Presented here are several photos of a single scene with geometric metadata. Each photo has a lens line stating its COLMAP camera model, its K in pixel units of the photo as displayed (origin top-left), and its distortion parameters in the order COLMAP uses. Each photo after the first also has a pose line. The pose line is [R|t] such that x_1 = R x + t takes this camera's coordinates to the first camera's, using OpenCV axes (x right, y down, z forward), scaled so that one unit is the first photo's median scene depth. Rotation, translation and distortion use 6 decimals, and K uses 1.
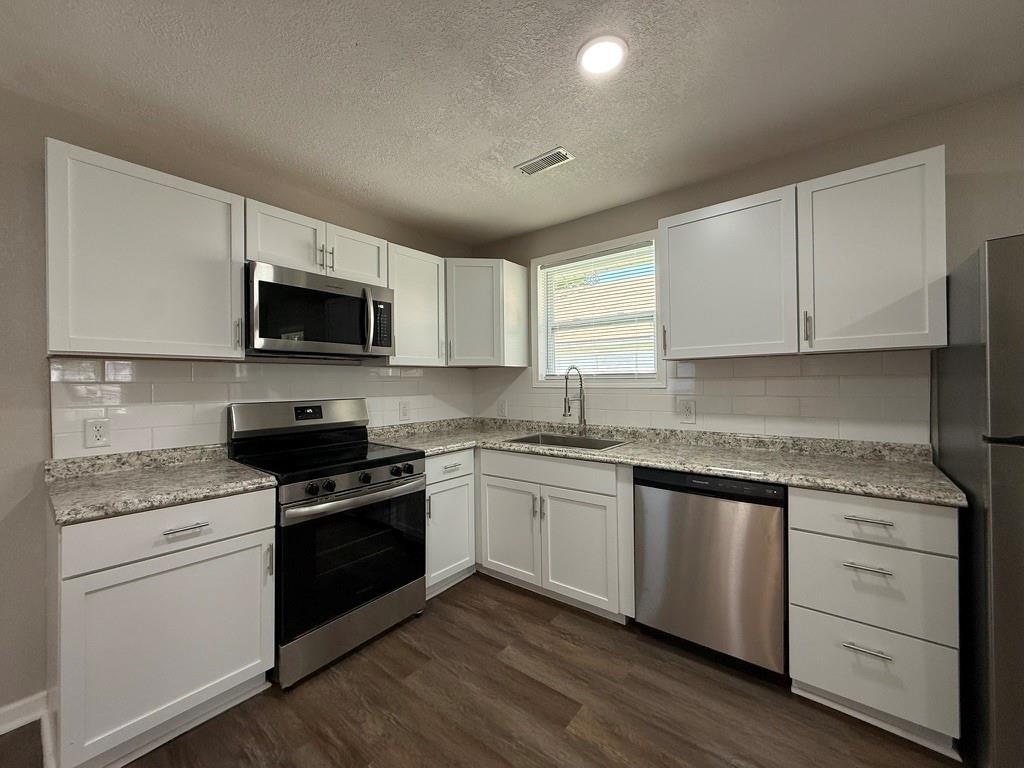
lens RADIAL K [[405.7, 0, 508.8], [0, 405.7, 382.2], [0, 0, 1]] dist [0.000569, -0.000382]
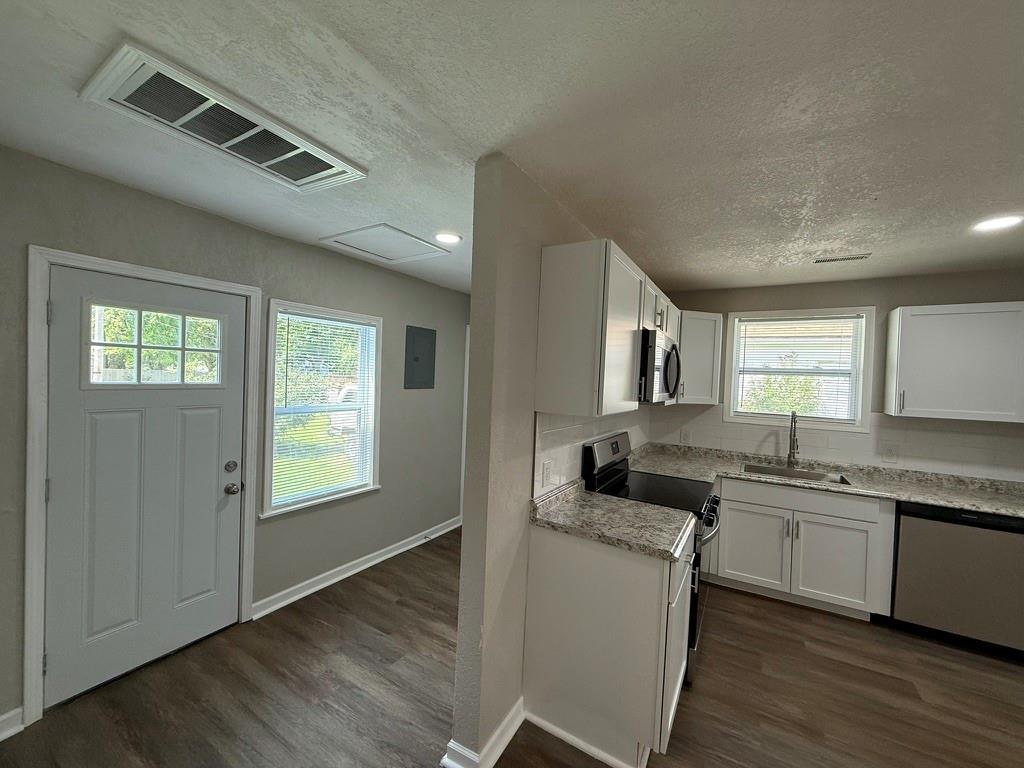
lens RADIAL K [[405.7, 0, 508.8], [0, 405.7, 382.2], [0, 0, 1]] dist [0.000569, -0.000382]
pose [[0.989394, 0.048147, 0.137045, -1.086606], [-0.049598, 0.998743, 0.007188, -0.117905], [-0.136526, -0.013909, 0.990539, -0.113904]]
